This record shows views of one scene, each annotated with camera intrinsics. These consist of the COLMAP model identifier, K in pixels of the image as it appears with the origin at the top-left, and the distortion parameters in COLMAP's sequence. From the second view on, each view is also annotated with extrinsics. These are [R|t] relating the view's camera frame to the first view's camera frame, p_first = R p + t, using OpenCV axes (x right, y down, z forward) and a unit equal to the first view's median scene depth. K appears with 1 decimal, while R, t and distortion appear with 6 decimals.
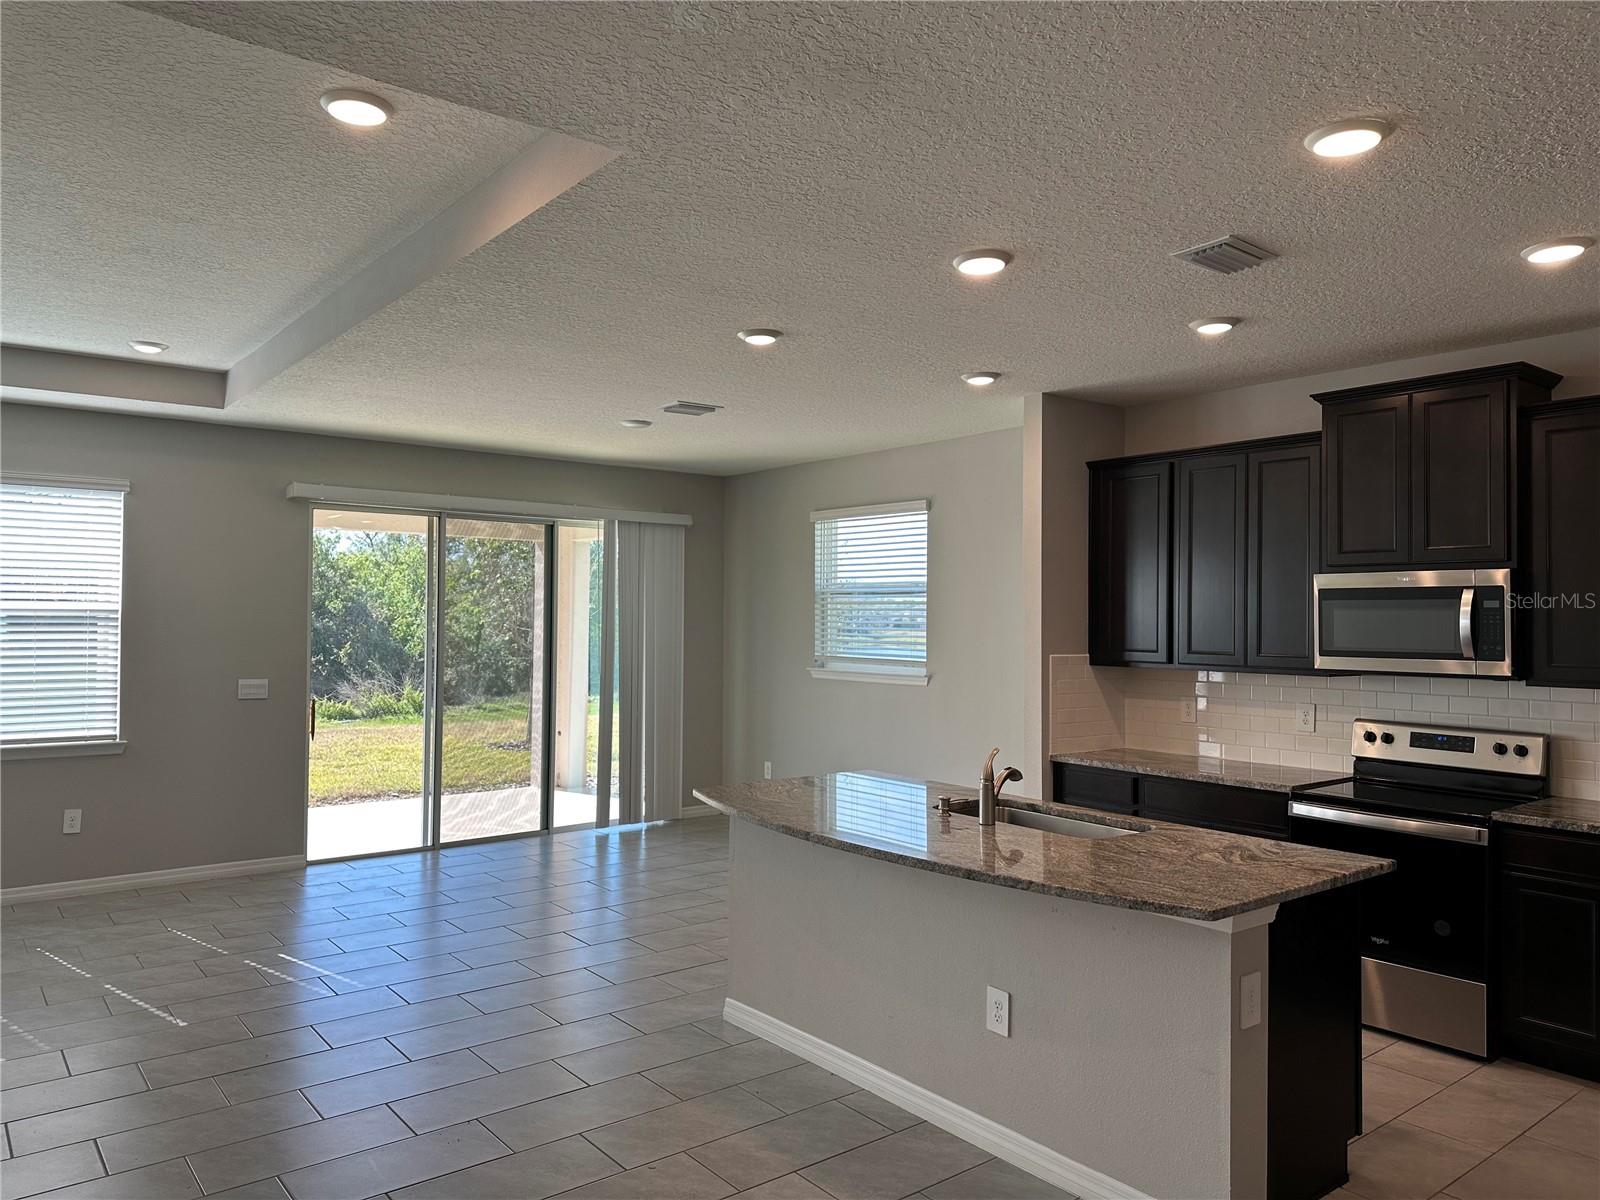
lens RADIAL K [[1131.5, 0, 800.0], [0, 1131.5, 600.0], [0, 0, 1]] dist [0.014759, -0.002964]
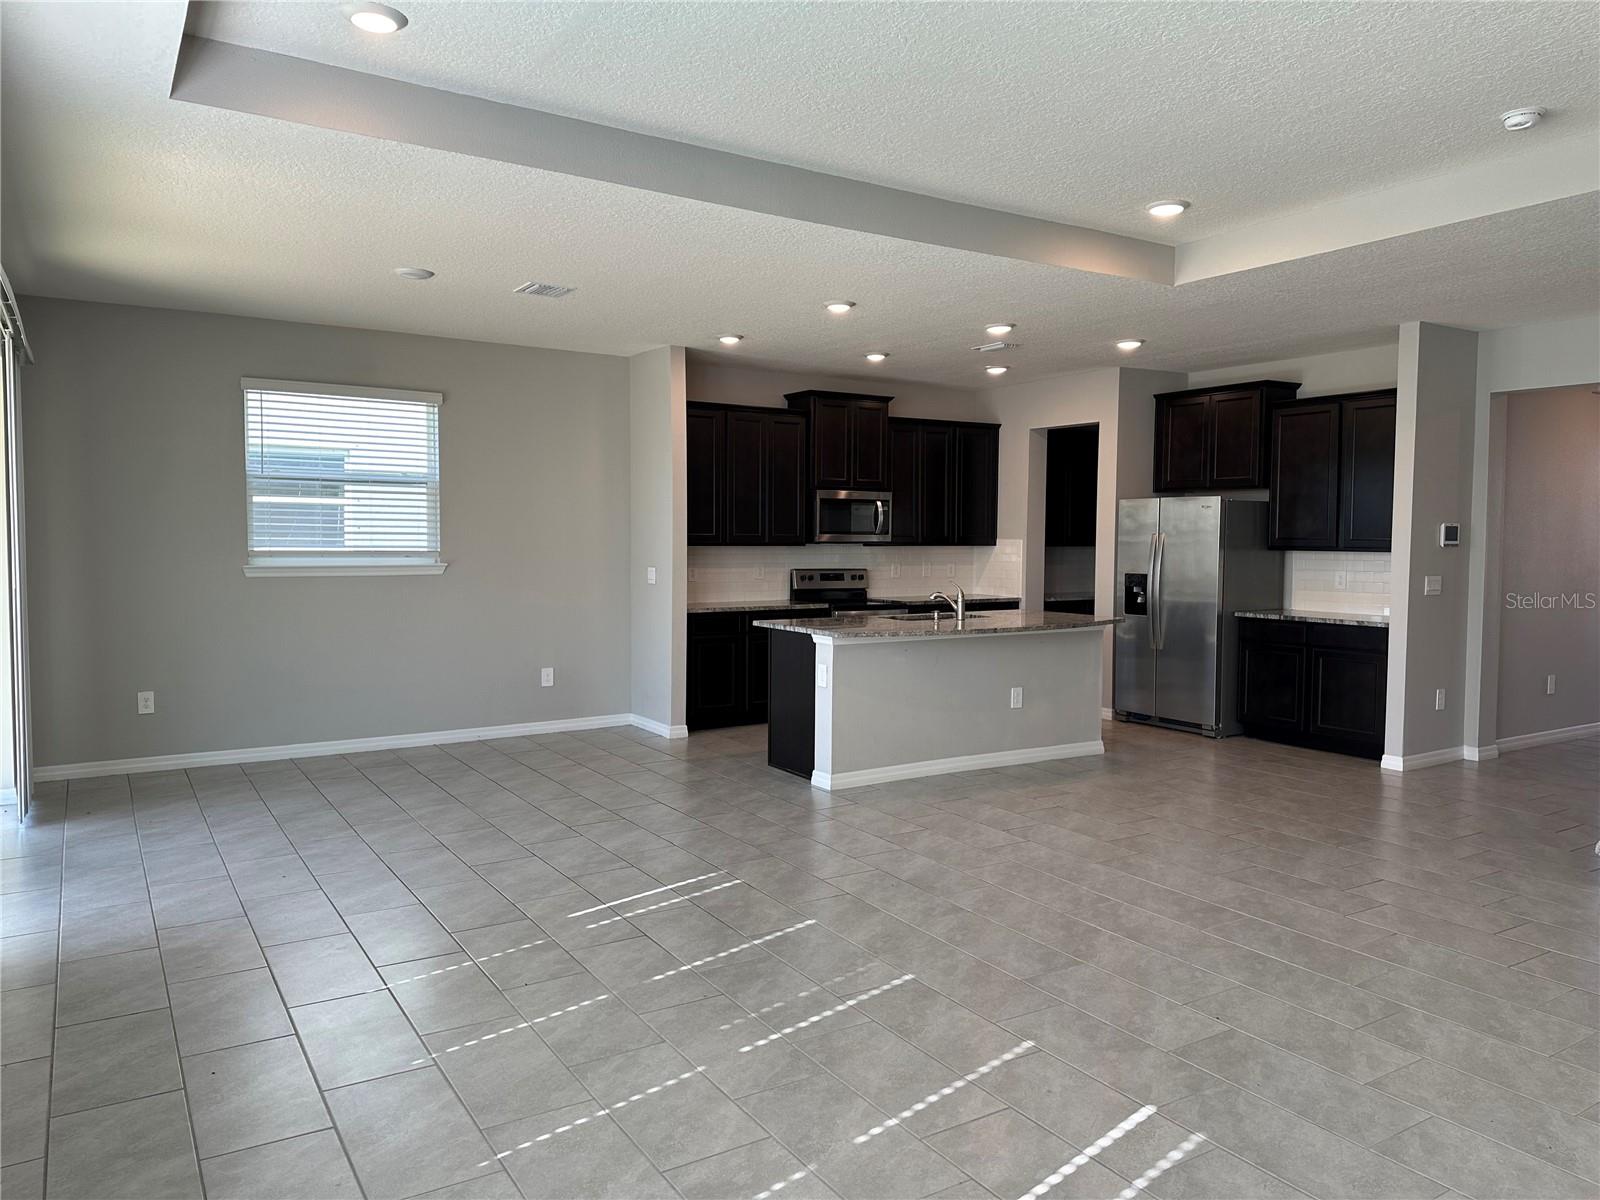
lens RADIAL K [[1131.5, 0, 800.0], [0, 1131.5, 600.0], [0, 0, 1]] dist [0.014759, -0.002964]
pose [[0.056634, -0.056108, 0.996817, -1.388444], [-0.022255, 0.998101, 0.057444, 0.050010], [-0.998147, -0.025437, 0.055278, 0.912592]]
